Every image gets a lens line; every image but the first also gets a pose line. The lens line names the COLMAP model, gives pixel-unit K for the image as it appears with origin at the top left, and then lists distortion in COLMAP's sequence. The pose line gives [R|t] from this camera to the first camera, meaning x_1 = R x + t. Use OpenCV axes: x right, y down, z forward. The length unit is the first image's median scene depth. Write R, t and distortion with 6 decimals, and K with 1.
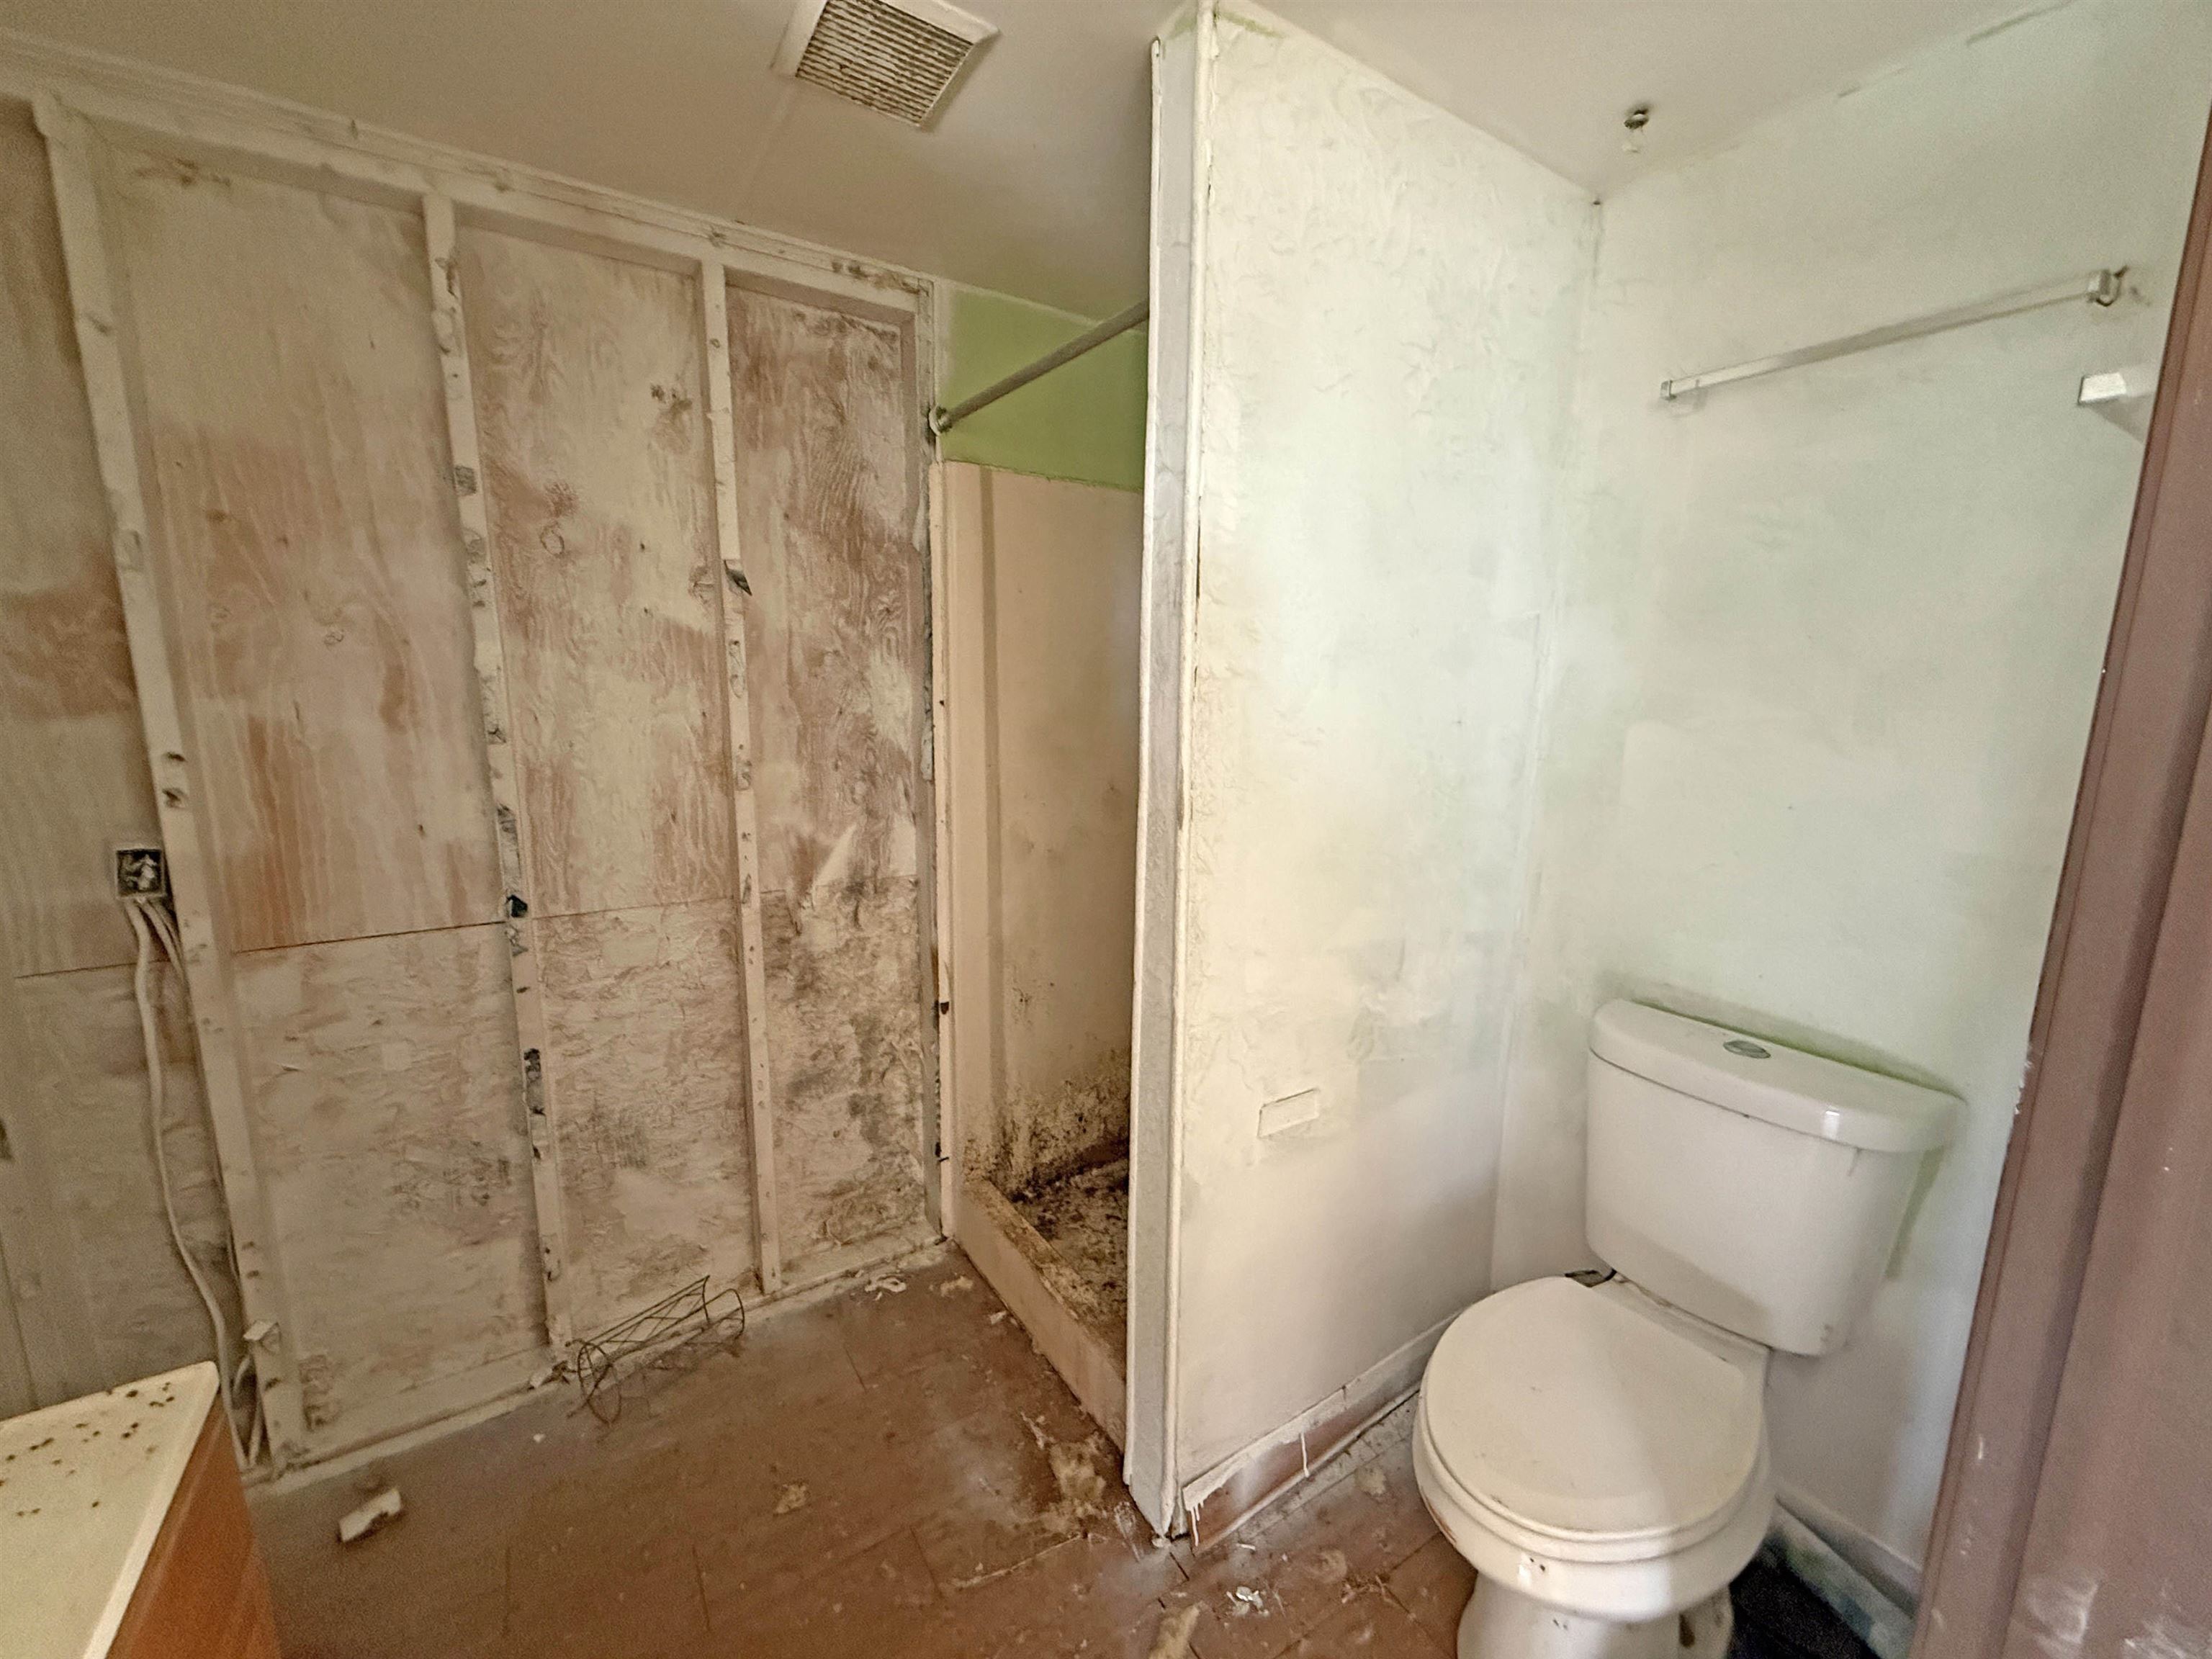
lens RADIAL K [[881.7, 0, 1098.8], [0, 881.7, 829.1], [0, 0, 1]] dist [-0.000778, 0.000083]
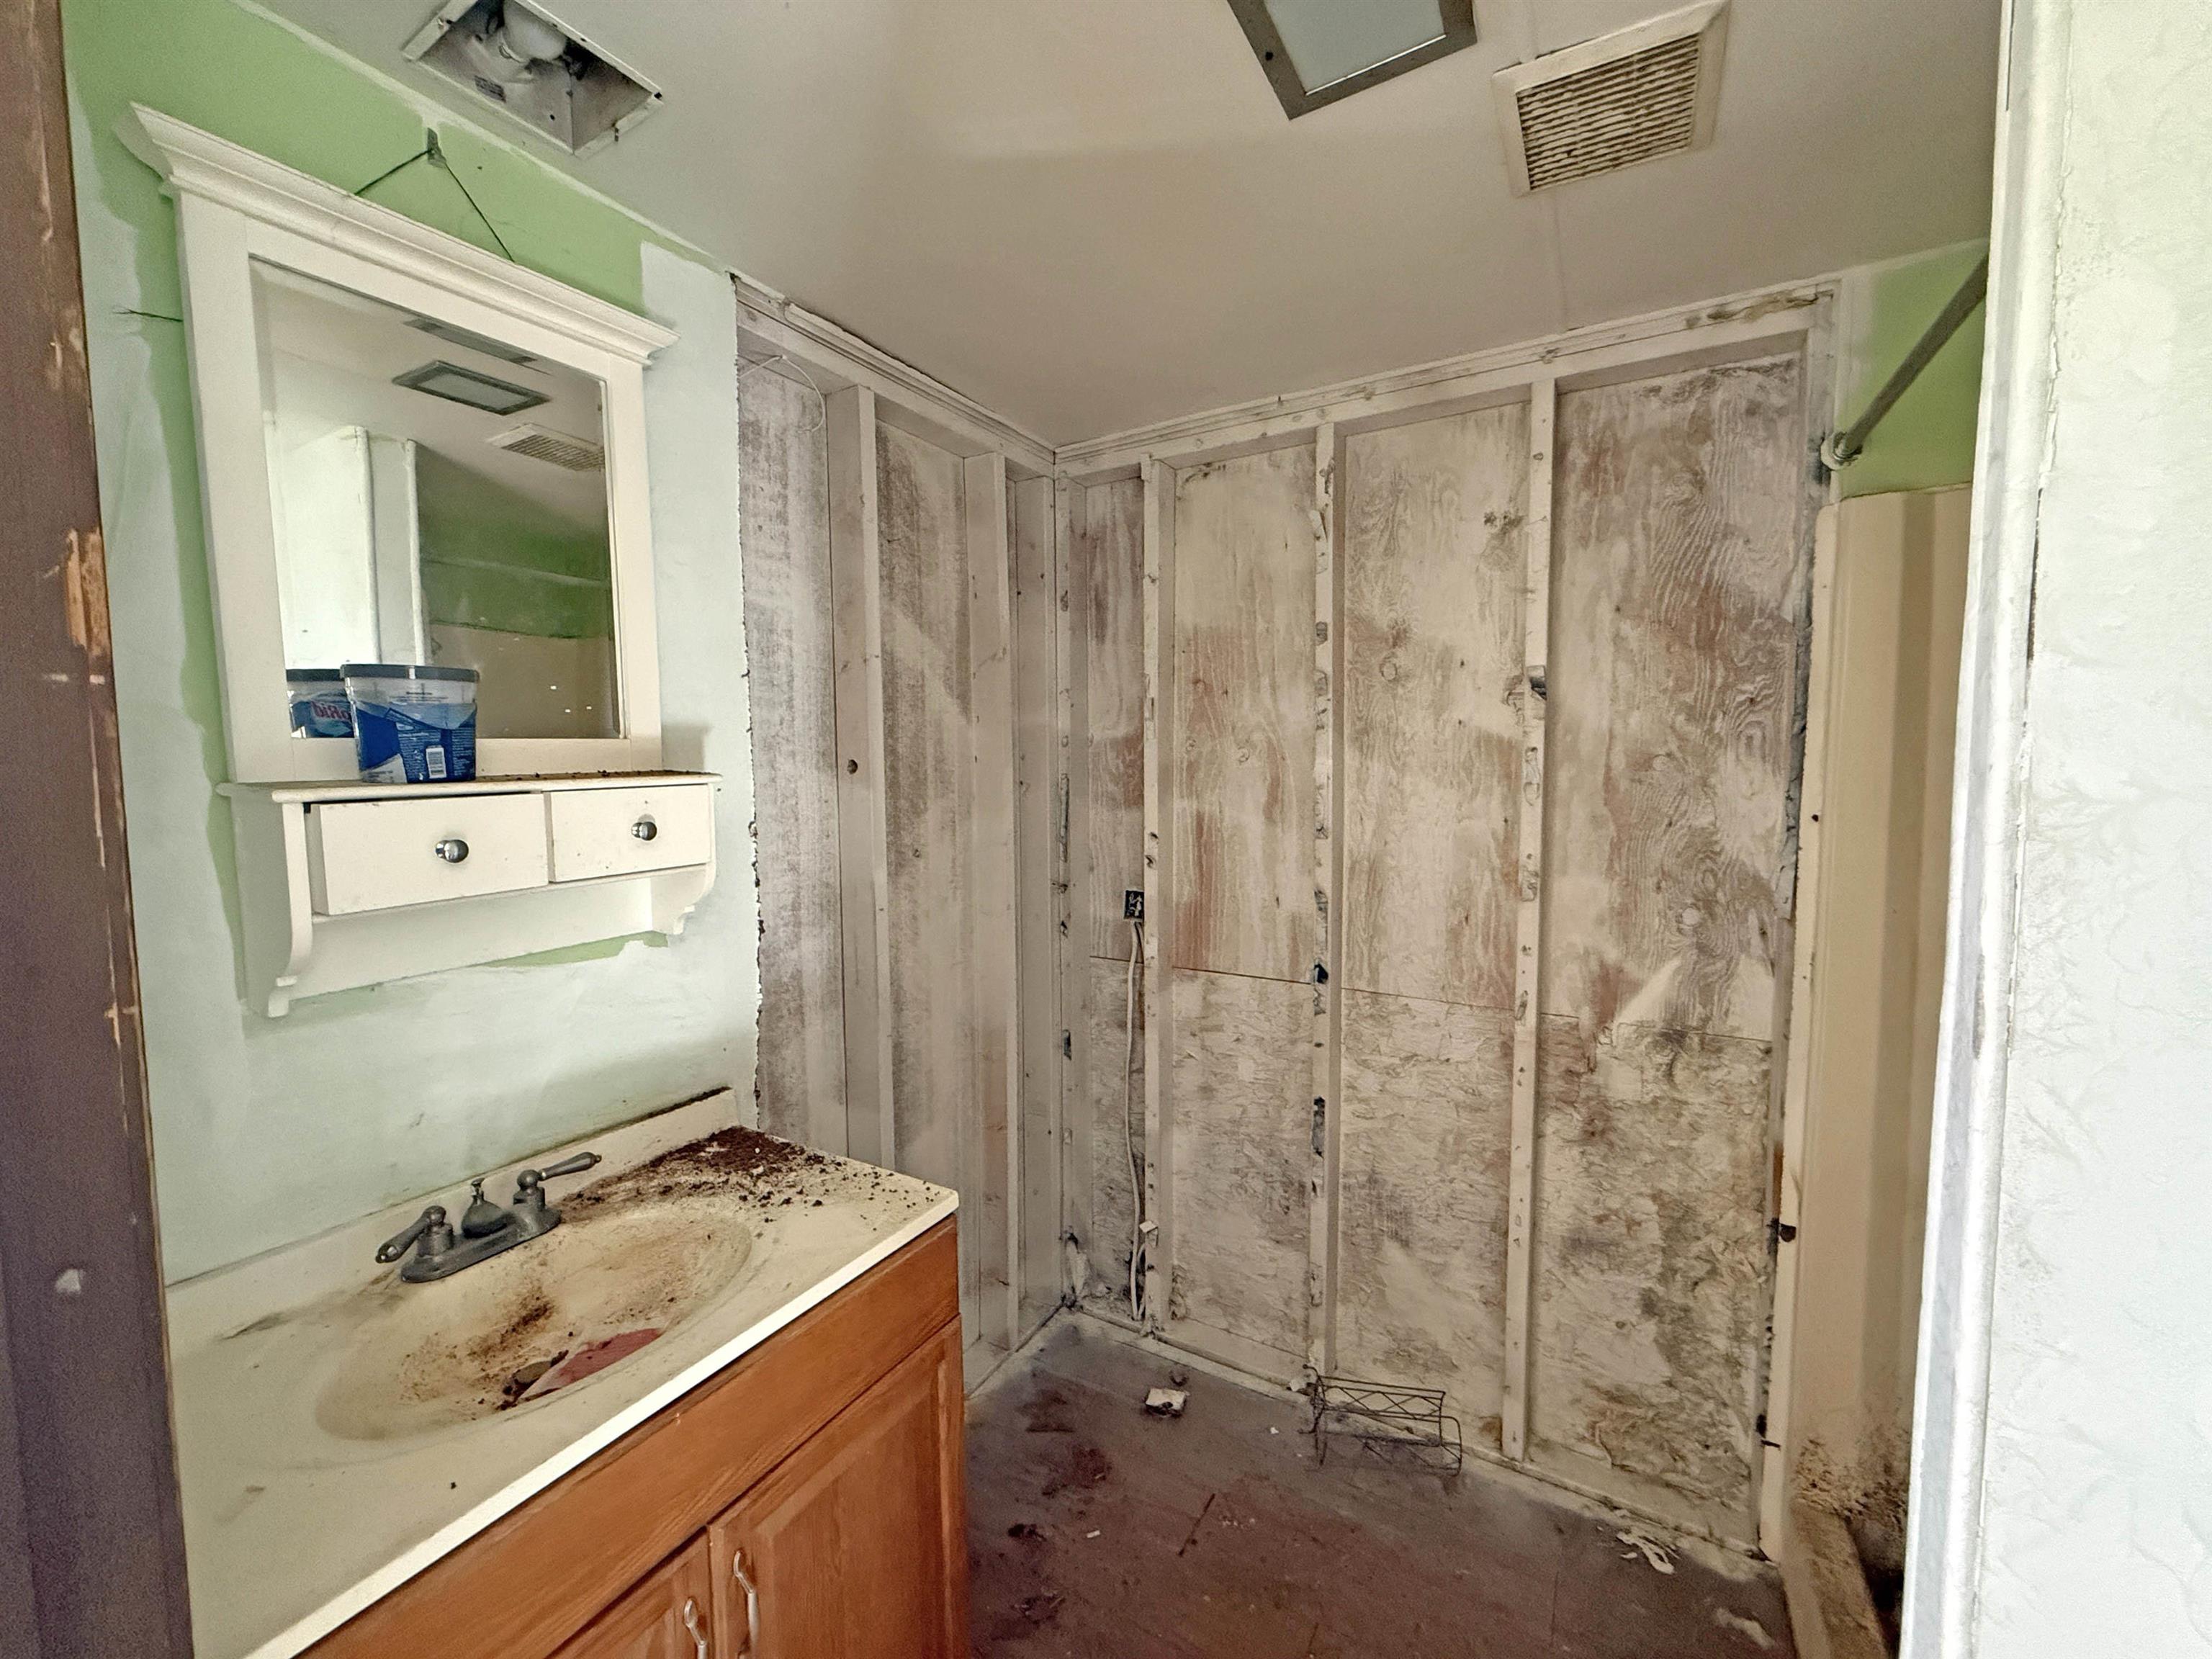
lens RADIAL K [[881.7, 0, 1098.8], [0, 881.7, 829.1], [0, 0, 1]] dist [-0.000778, 0.000083]
pose [[0.450423, 0.049272, -0.891455, 0.230972], [-0.142815, 0.989595, -0.017463, -0.037822], [0.881319, 0.135178, 0.452773, 0.145104]]
